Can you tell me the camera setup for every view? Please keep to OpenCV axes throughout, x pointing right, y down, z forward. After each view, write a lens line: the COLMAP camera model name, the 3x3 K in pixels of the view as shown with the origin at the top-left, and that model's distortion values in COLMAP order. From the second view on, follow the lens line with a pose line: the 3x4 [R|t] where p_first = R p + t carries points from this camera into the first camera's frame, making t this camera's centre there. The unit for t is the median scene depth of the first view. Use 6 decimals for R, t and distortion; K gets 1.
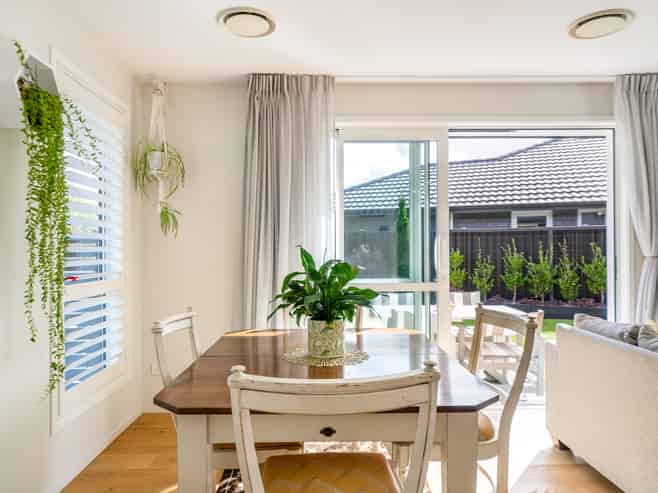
lens RADIAL K [[450.1, 0, 329.0], [0, 450.1, 246.5], [0, 0, 1]] dist [-0.003895, -0.001458]
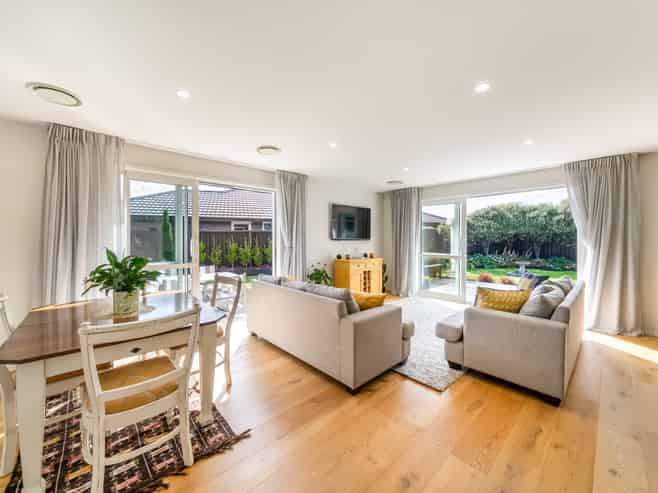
lens RADIAL K [[255.6, 0, 313.4], [0, 255.6, 240.9], [0, 0, 1]] dist [0.000808, 0.000009]
pose [[0.766821, -0.001886, 0.641858, -0.058717], [-0.007872, 0.999893, 0.012343, -0.031532], [-0.641812, -0.014518, 0.766724, -0.142768]]
